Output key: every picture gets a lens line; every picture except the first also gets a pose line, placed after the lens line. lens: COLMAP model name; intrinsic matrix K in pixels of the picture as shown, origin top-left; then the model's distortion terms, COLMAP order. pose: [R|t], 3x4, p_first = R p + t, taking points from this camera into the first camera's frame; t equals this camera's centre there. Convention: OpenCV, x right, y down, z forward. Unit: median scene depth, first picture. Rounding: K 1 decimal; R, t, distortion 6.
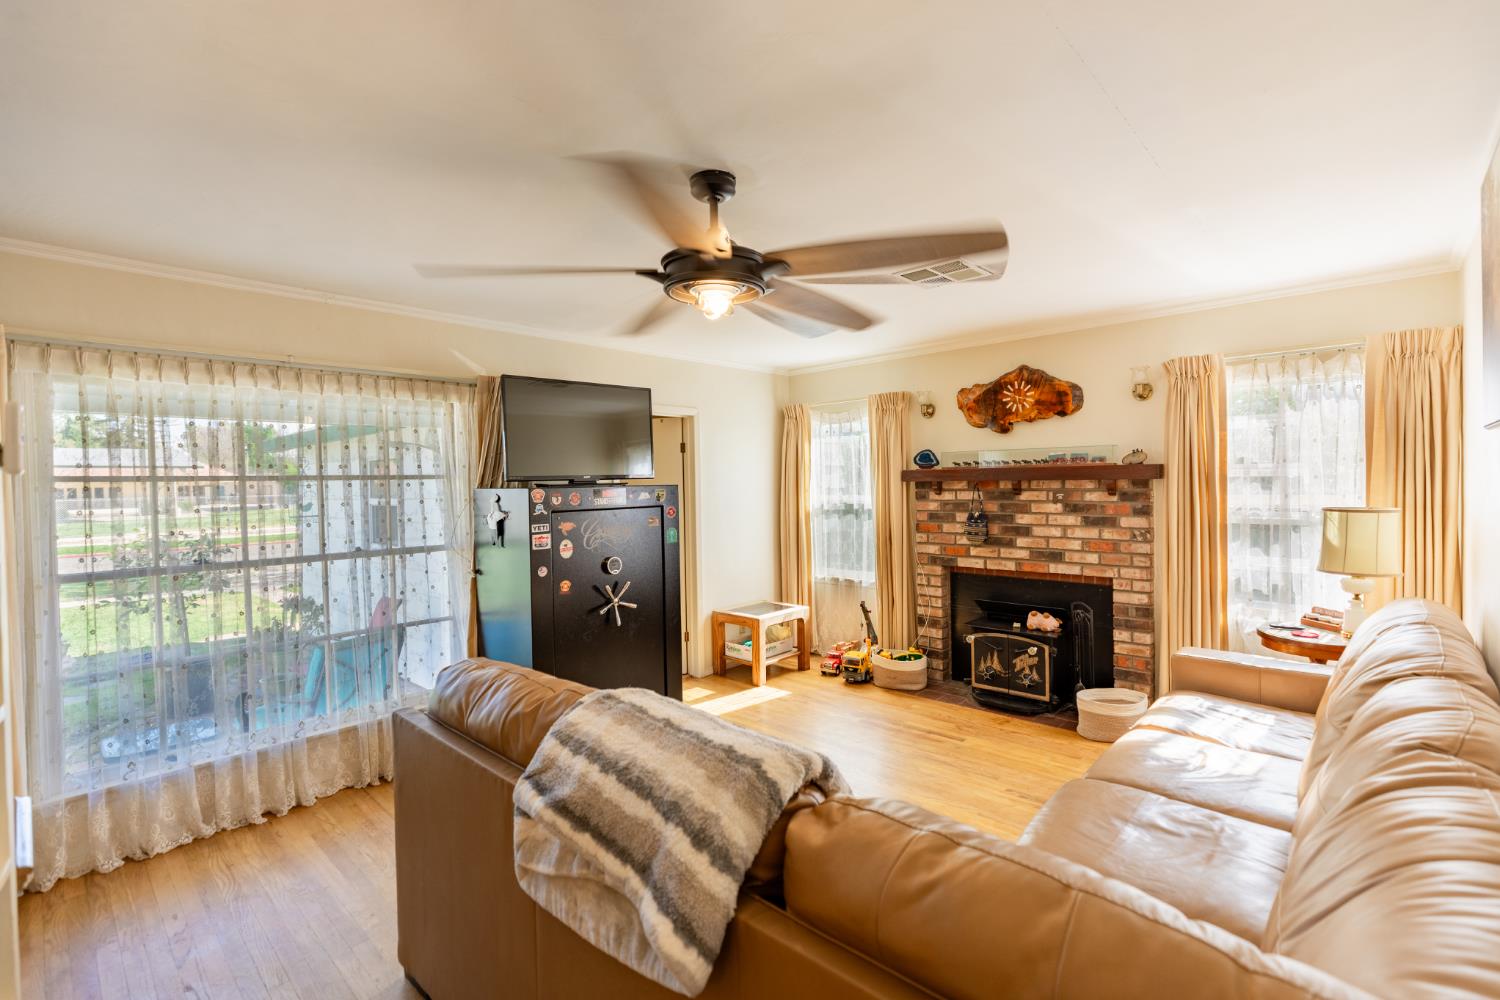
lens RADIAL K [[670.2, 0, 759.3], [0, 670.2, 493.7], [0, 0, 1]] dist [-0.000713, 0.000031]
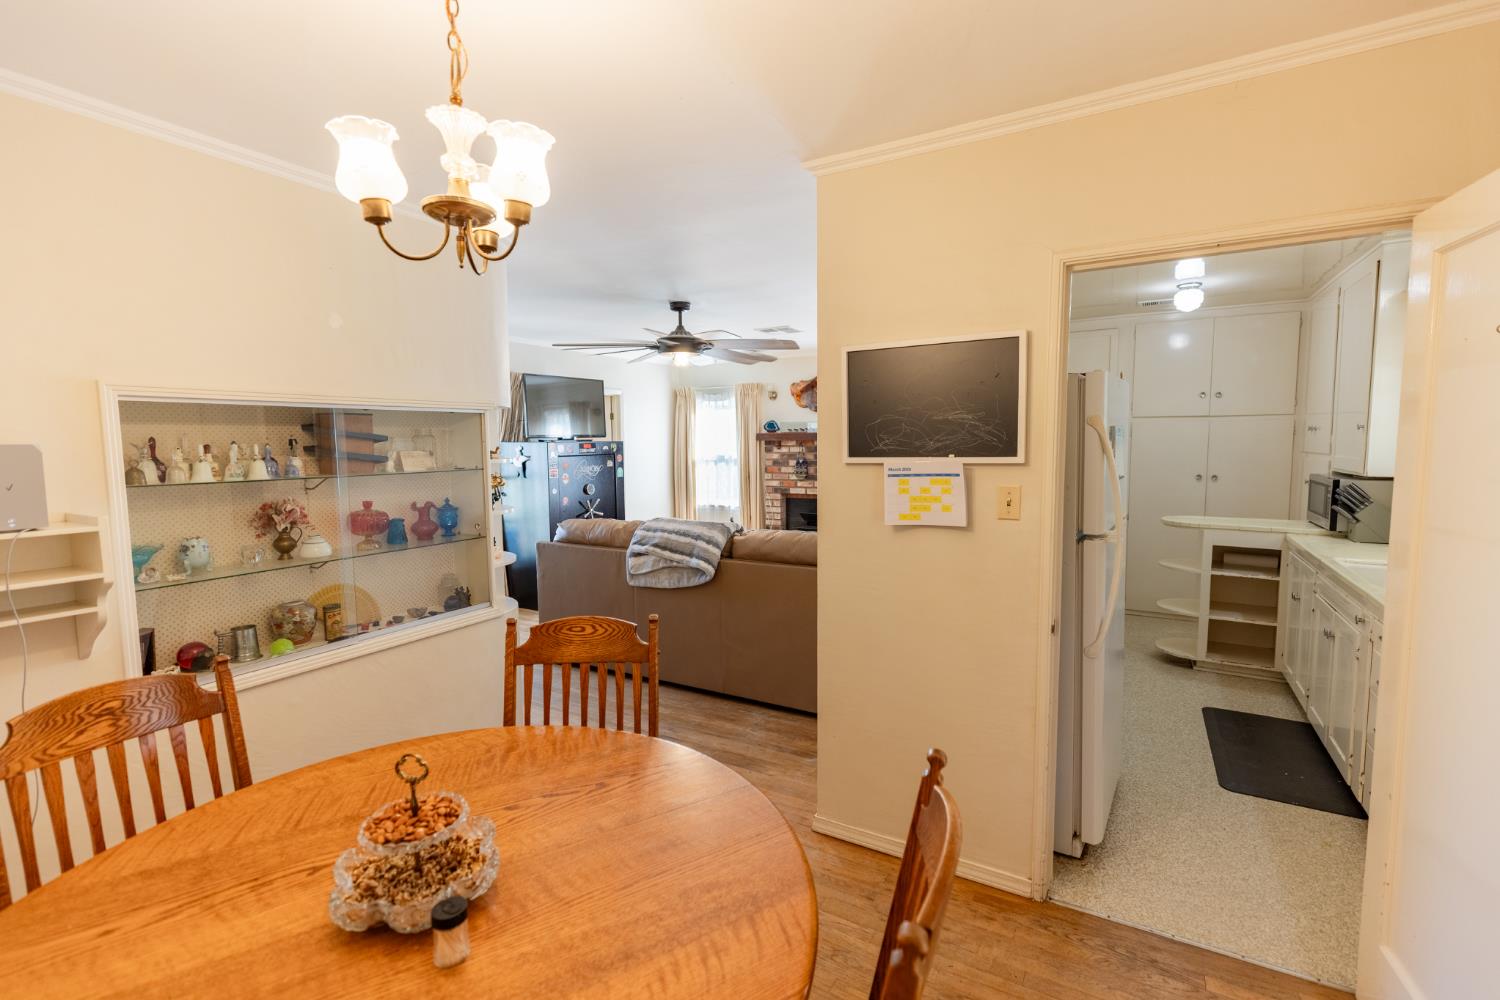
lens RADIAL K [[670.2, 0, 750.5], [0, 670.2, 501.1], [0, 0, 1]] dist [-0.000713, 0.000031]
pose [[0.977107, -0.011095, 0.212457, -0.139631], [-0.003992, 0.997507, 0.070452, 0.013046], [-0.212709, -0.069688, 0.974627, -0.551911]]
